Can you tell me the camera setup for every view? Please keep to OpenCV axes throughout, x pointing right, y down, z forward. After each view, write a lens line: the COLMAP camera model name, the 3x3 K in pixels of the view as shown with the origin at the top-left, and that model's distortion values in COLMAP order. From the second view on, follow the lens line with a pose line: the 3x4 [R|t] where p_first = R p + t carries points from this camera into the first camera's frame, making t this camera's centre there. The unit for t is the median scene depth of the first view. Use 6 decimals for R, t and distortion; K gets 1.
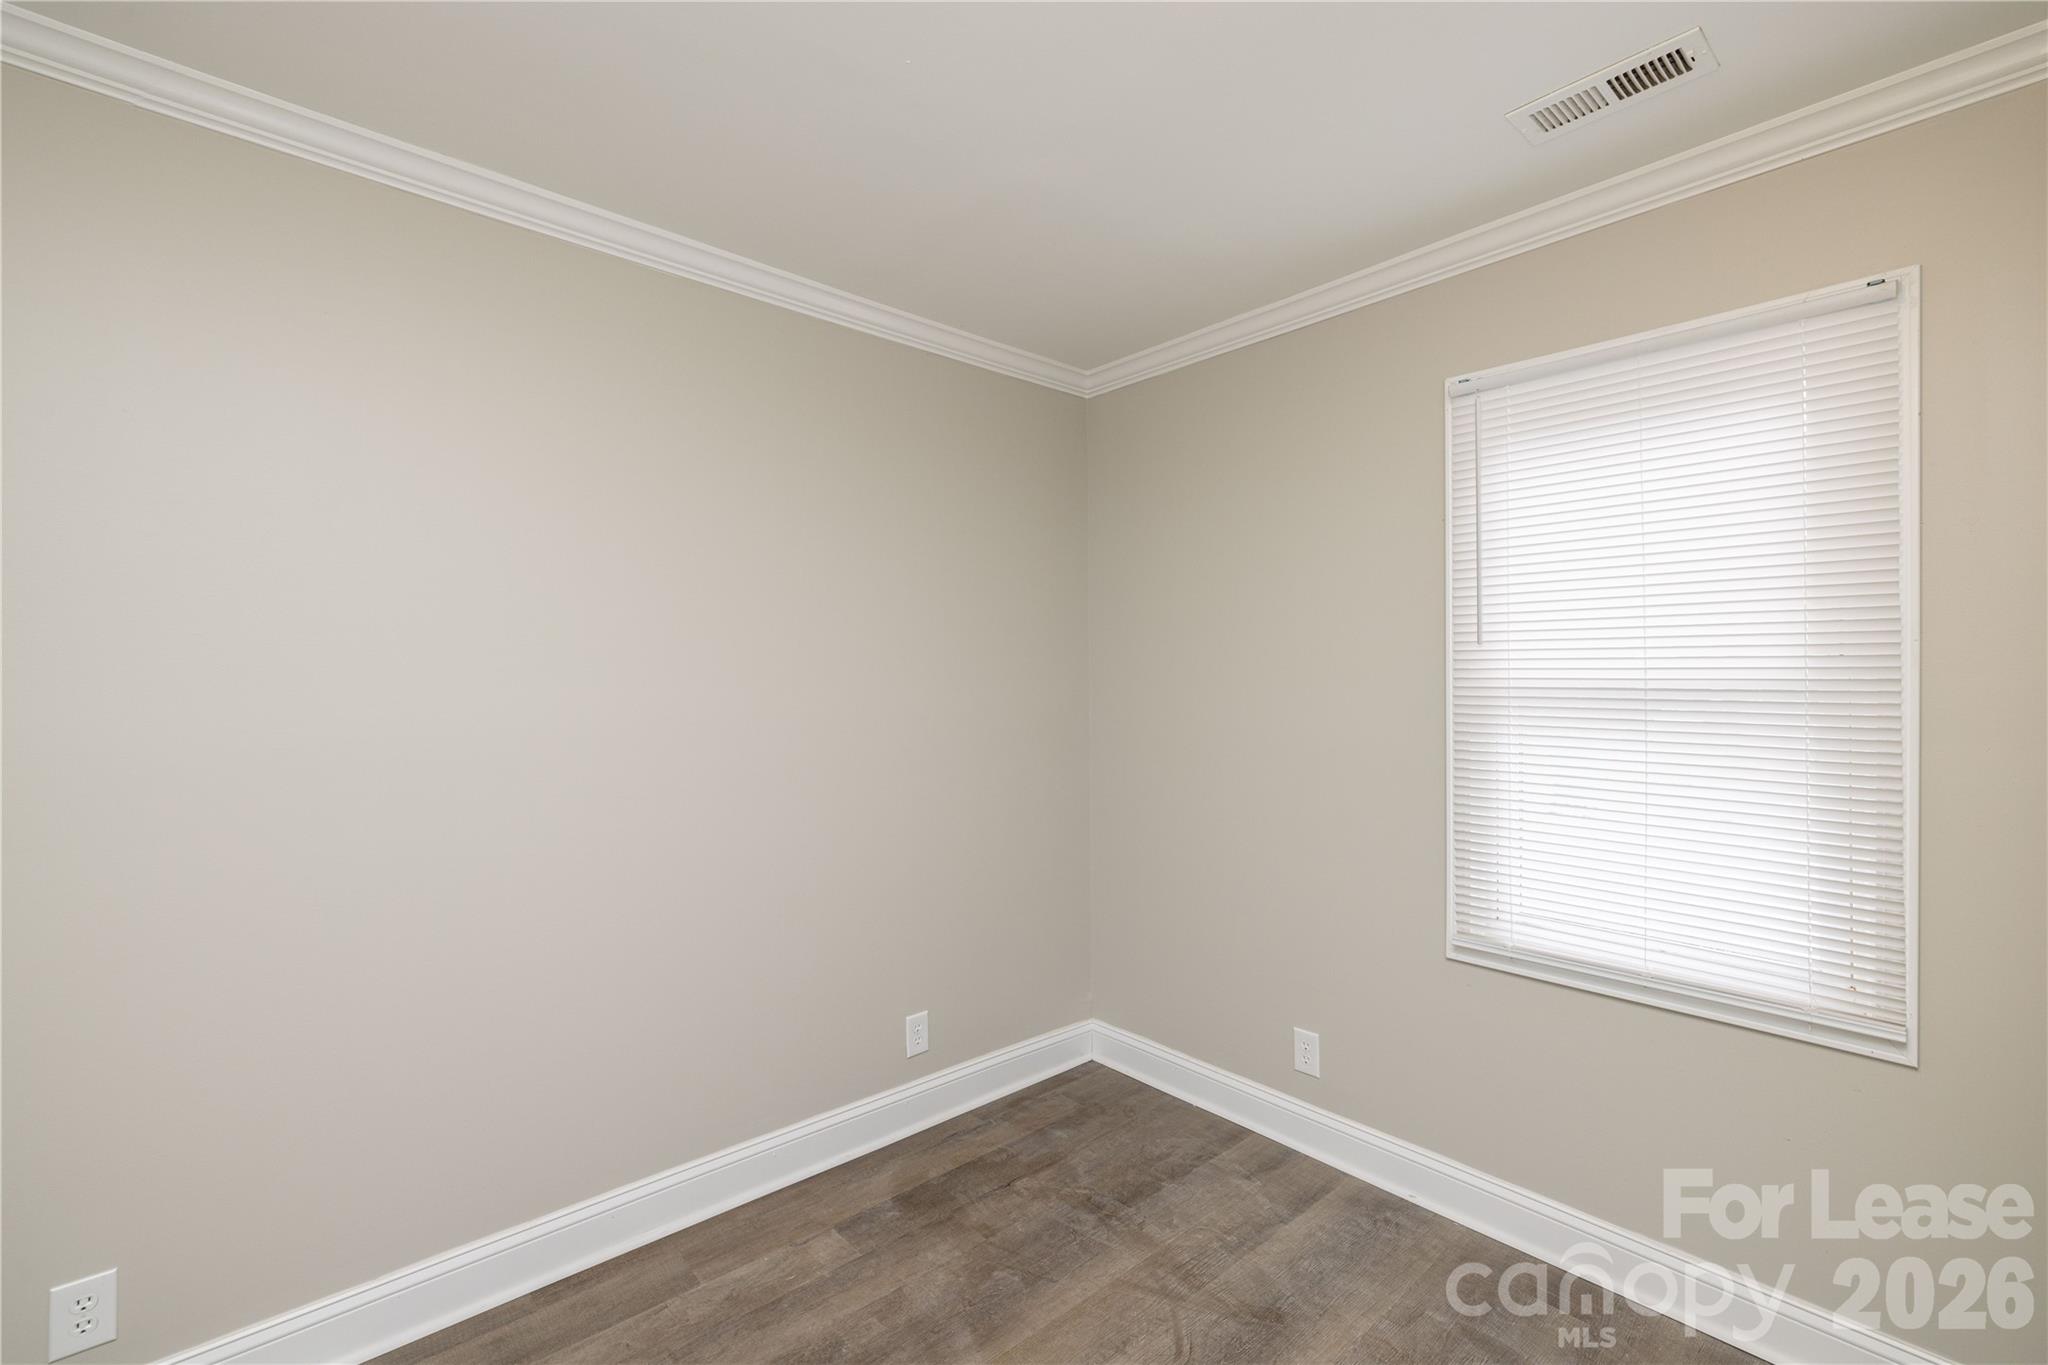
lens RADIAL K [[905.4, 0, 1028.9], [0, 905.4, 675.6], [0, 0, 1]] dist [0.000727, -0.000016]
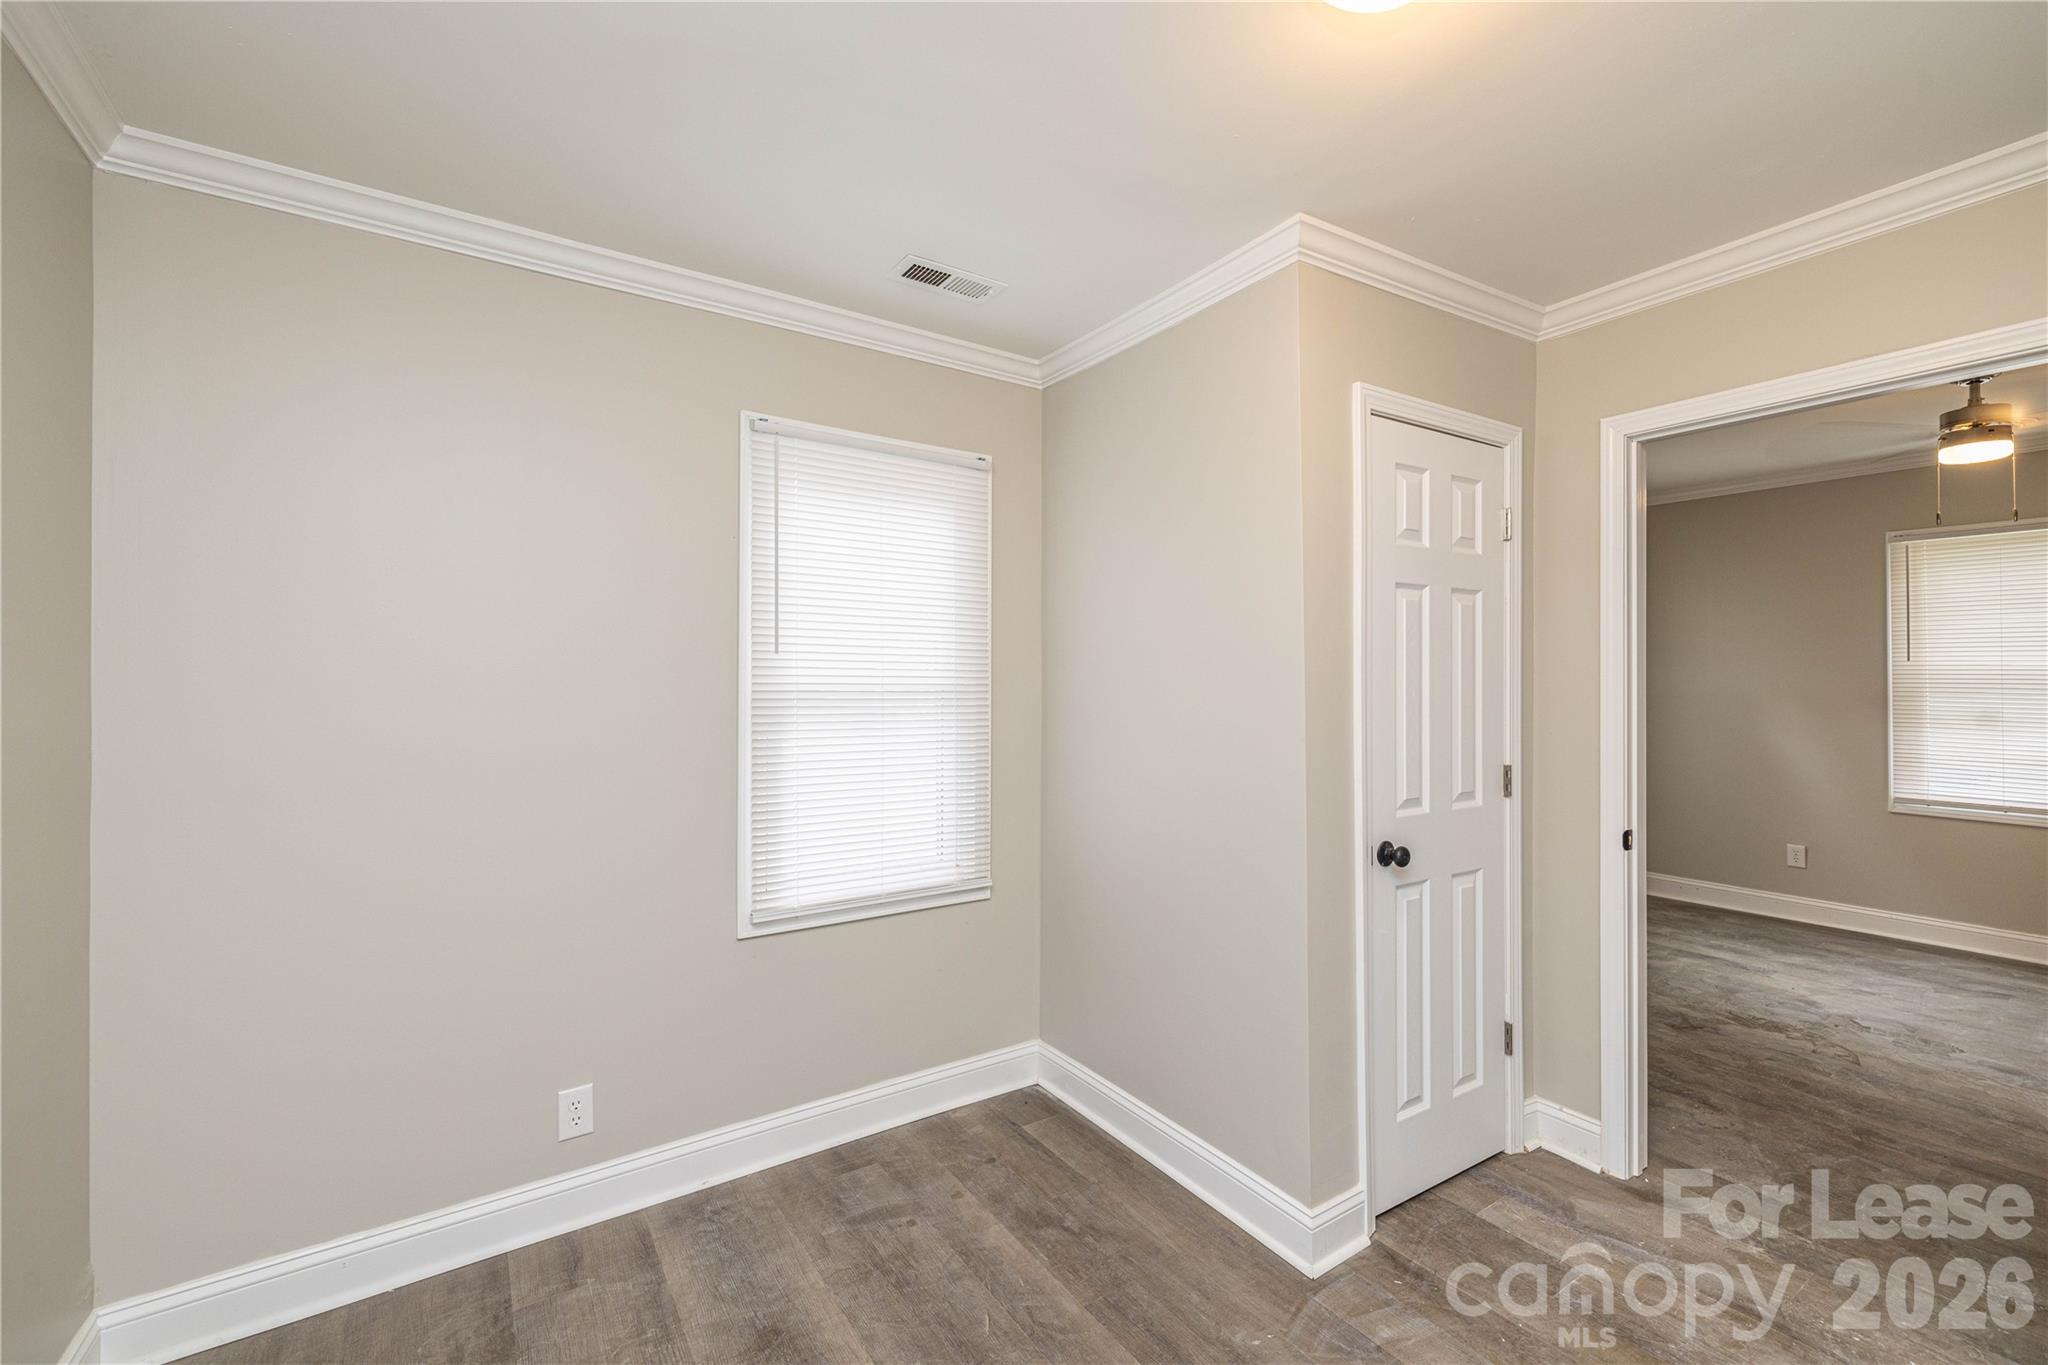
lens RADIAL K [[905.4, 0, 1028.9], [0, 905.4, 675.6], [0, 0, 1]] dist [0.000727, -0.000016]
pose [[0.090119, 0.005430, 0.995916, -0.620602], [-0.002410, 0.999983, -0.005234, -0.001352], [-0.995928, -0.001928, 0.090130, 0.576768]]
